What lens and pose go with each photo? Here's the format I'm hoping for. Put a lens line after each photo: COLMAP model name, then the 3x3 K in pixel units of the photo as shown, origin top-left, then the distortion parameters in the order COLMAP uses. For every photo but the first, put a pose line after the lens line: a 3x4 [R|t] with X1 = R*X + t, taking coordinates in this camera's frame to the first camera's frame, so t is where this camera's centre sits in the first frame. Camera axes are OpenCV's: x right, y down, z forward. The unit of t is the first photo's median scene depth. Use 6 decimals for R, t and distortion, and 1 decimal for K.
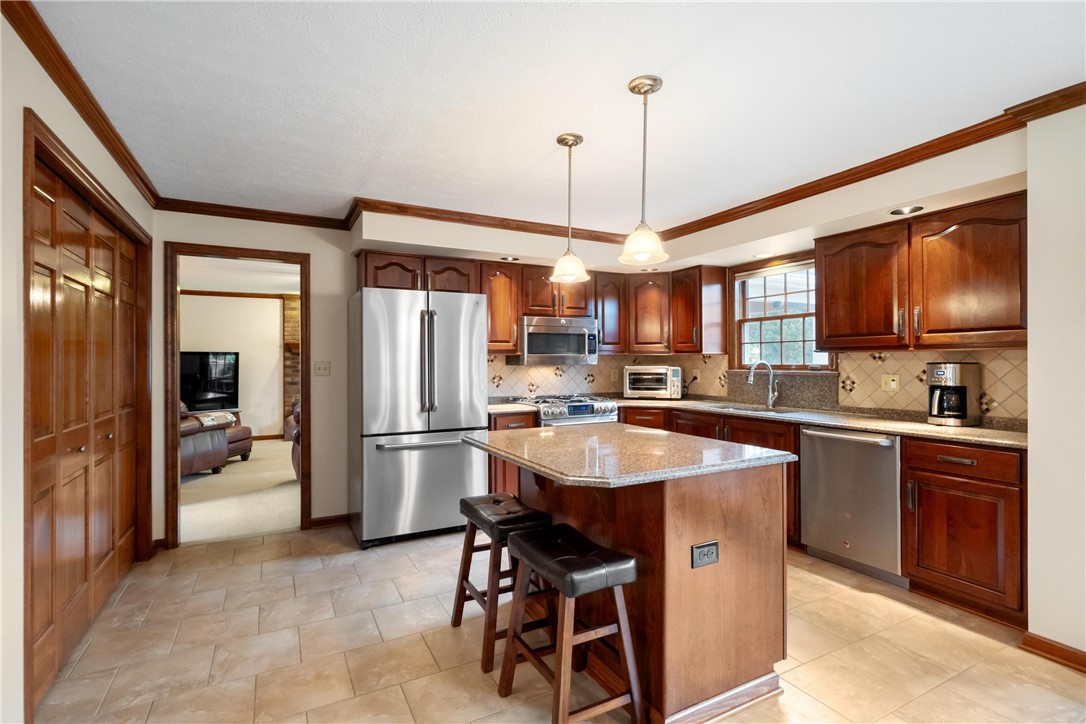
lens RADIAL K [[513.6, 0, 545.0], [0, 513.6, 359.3], [0, 0, 1]] dist [0.000665, 0.000375]
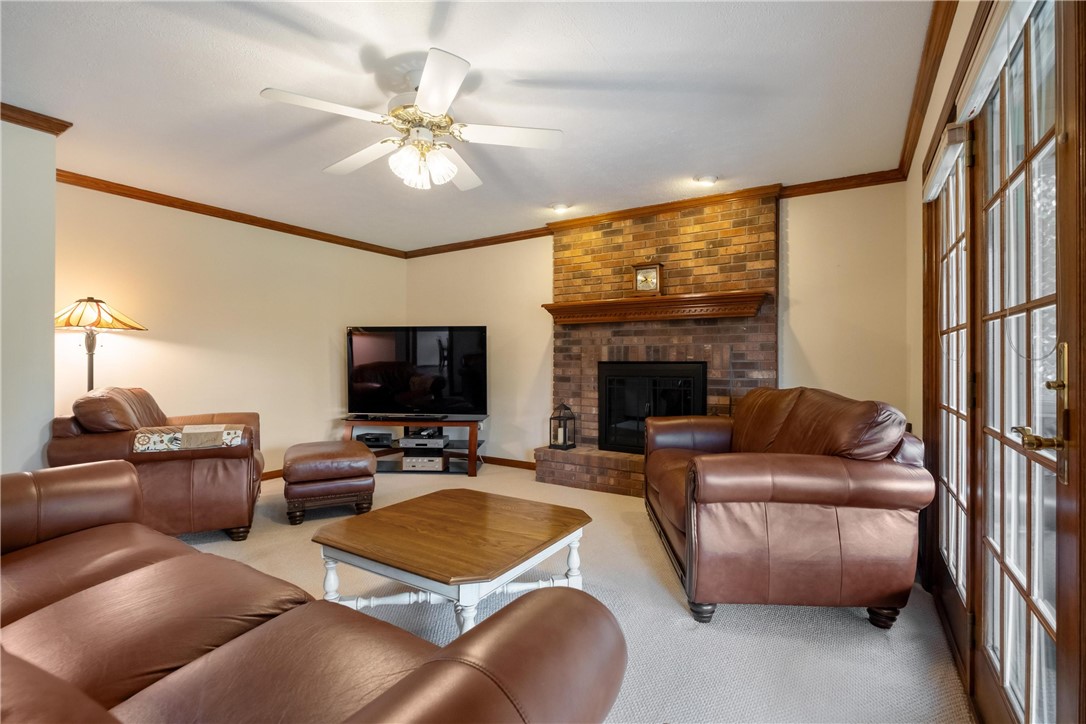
lens RADIAL K [[496.6, 0, 543.0], [0, 496.6, 355.6], [0, 0, 1]] dist [-0.001276, 0.000170]
pose [[0.493977, -0.001137, -0.869474, -0.054502], [0.004314, 0.999990, 0.001143, 0.041151], [0.869464, -0.004315, 0.493977, 1.435328]]
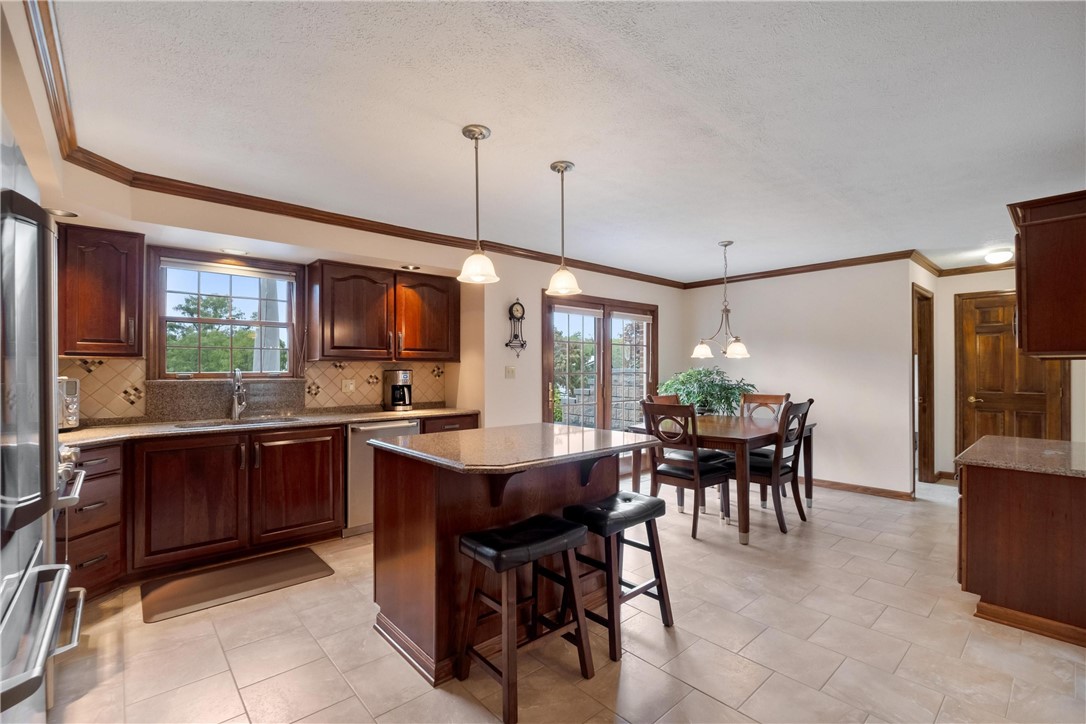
lens RADIAL K [[479.1, 0, 544.0], [0, 479.1, 365.4], [0, 0, 1]] dist [-0.005631, -0.000254]
pose [[-0.236152, 0.011912, 0.971643, -0.501531], [-0.001193, 0.999921, -0.012548, 0.006965], [-0.971715, -0.004122, -0.236119, 0.650254]]
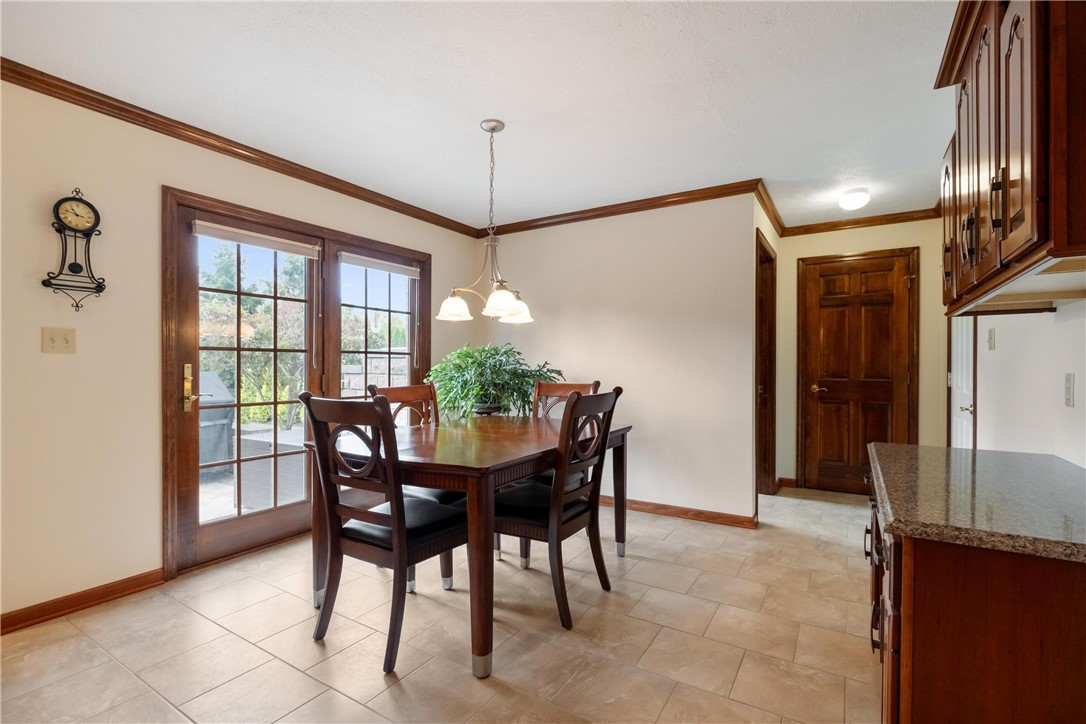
lens RADIAL K [[497.7, 0, 539.9], [0, 497.7, 367.0], [0, 0, 1]] dist [-0.000626, 0.000183]
pose [[-0.492922, 0.001351, 0.870072, -0.179103], [-0.001697, 0.999995, -0.002514, 0.037911], [-0.870072, -0.002715, -0.492917, 0.290618]]
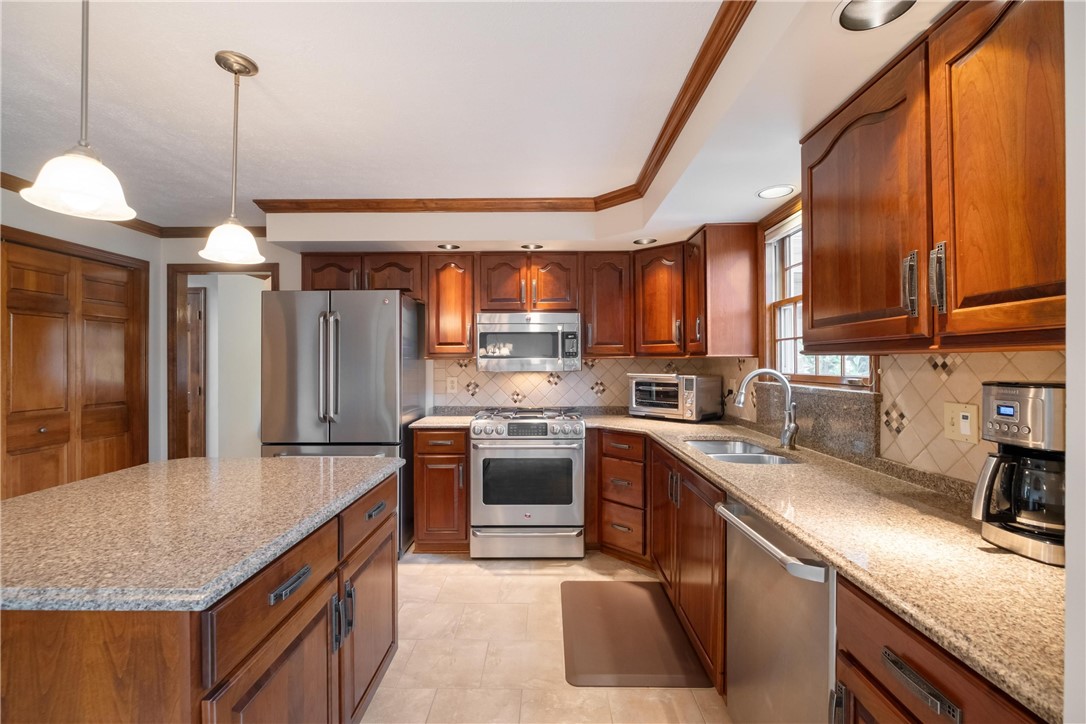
lens RADIAL K [[483.2, 0, 544.7], [0, 483.2, 361.0], [0, 0, 1]] dist [-0.009475, 0.000496]
pose [[0.877188, -0.000339, -0.480146, 0.447438], [0.002098, 0.999993, 0.003128, -0.008092], [0.480142, -0.003752, 0.877183, 0.370107]]
